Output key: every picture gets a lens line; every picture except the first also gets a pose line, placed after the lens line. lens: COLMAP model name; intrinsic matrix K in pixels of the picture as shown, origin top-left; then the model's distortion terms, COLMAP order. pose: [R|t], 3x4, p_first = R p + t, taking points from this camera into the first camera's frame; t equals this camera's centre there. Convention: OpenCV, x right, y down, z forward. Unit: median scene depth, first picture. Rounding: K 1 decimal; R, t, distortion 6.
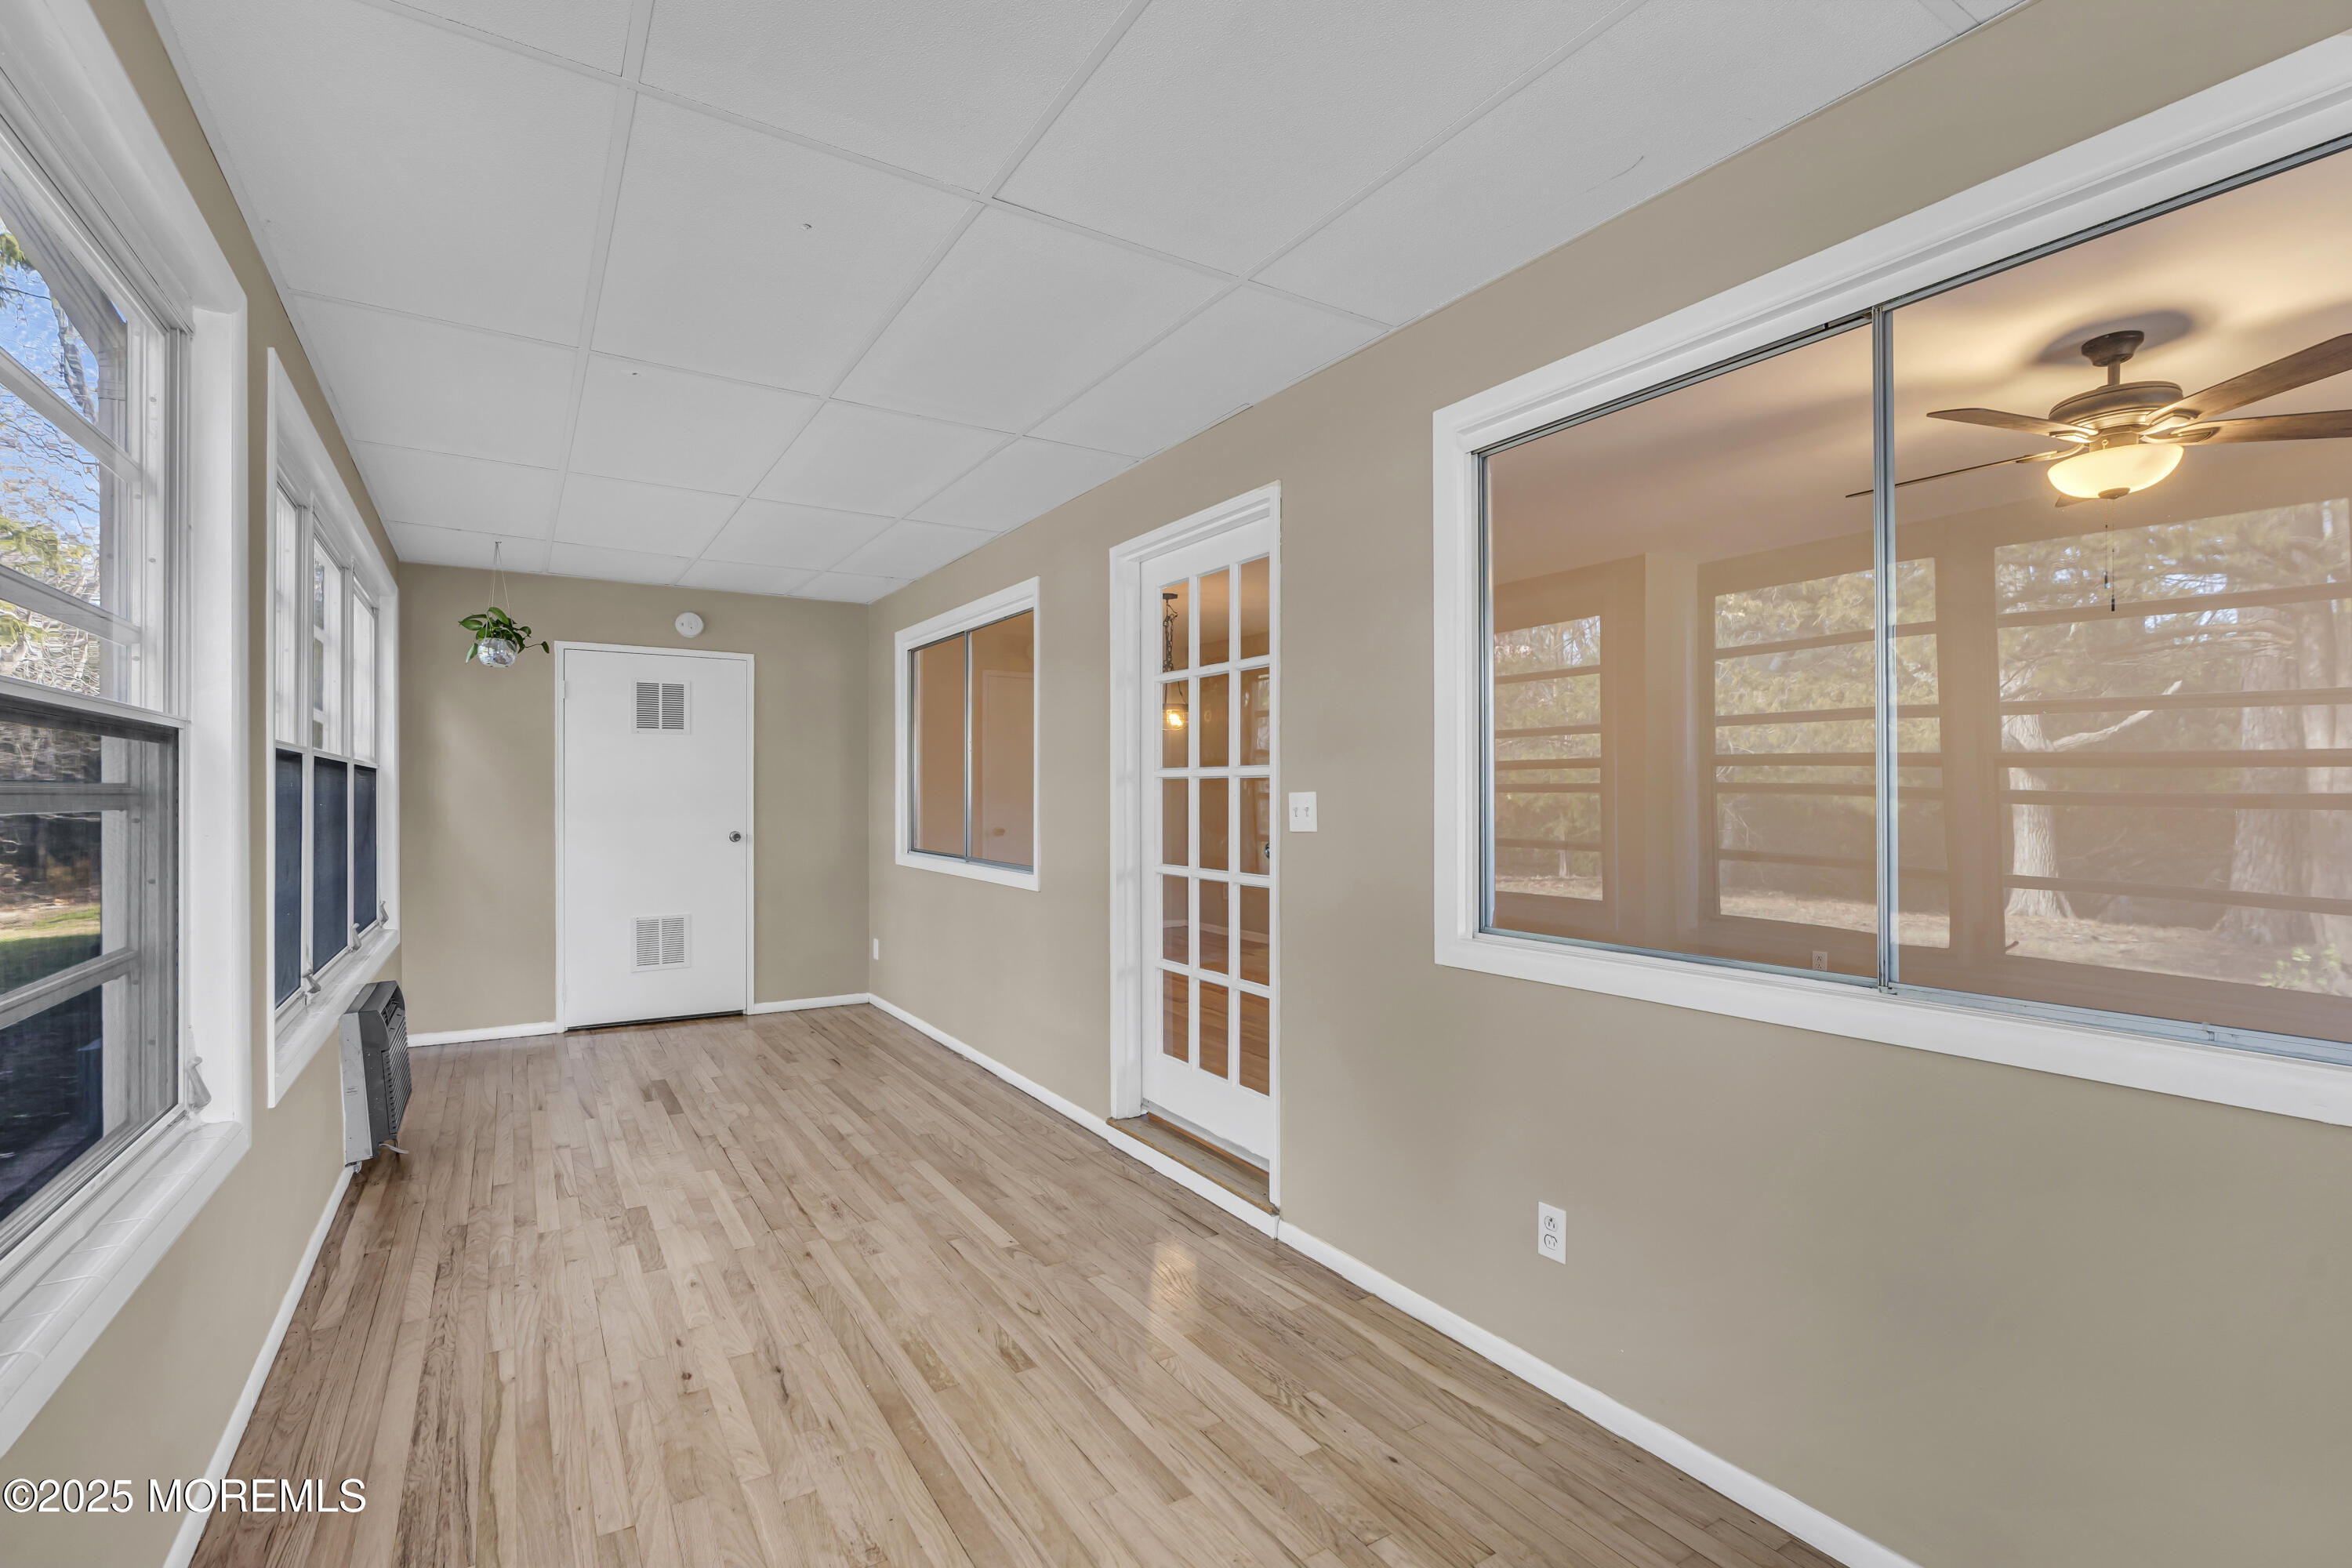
lens RADIAL K [[1058.6, 0, 1175.6], [0, 1058.6, 788.6], [0, 0, 1]] dist [-0.007149, 0.003712]
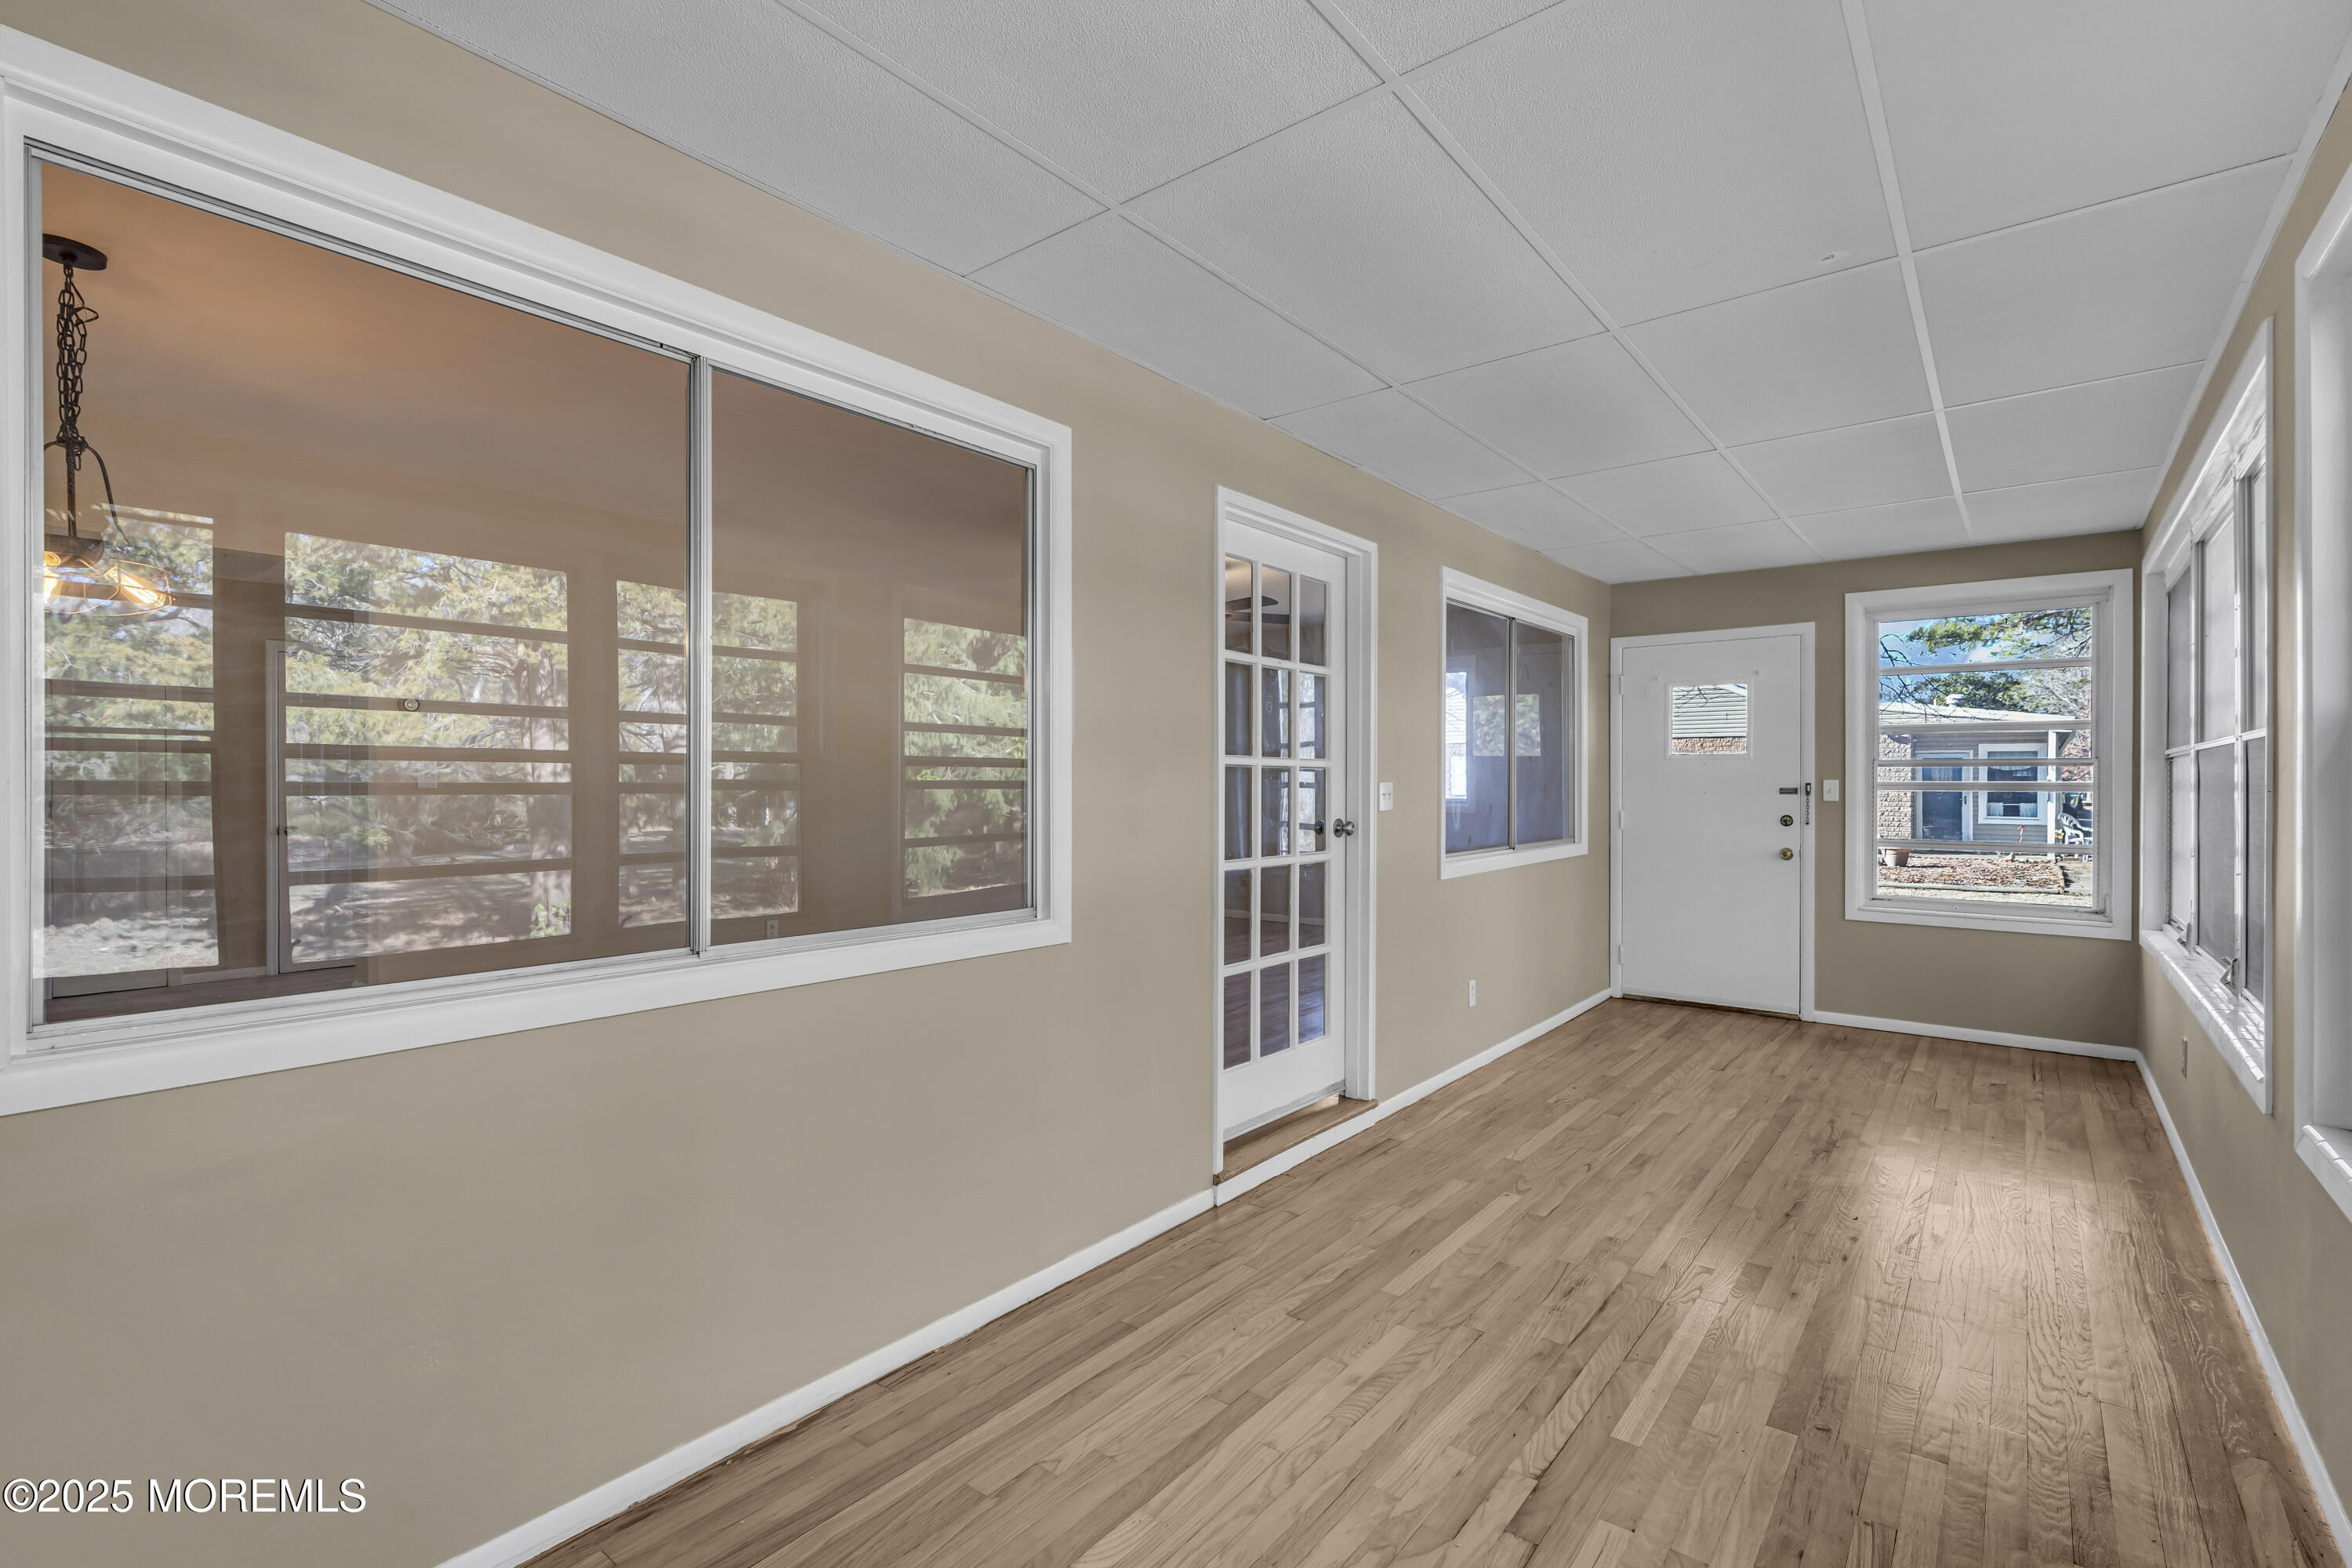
lens RADIAL K [[1058.6, 0, 1176.3], [0, 1058.6, 788.2], [0, 0, 1]] dist [-0.007149, 0.003712]
pose [[-0.324205, 0.004868, 0.945974, -0.926349], [0.005262, 0.999981, -0.003342, 0.013974], [-0.945972, 0.003894, -0.324224, 1.446562]]
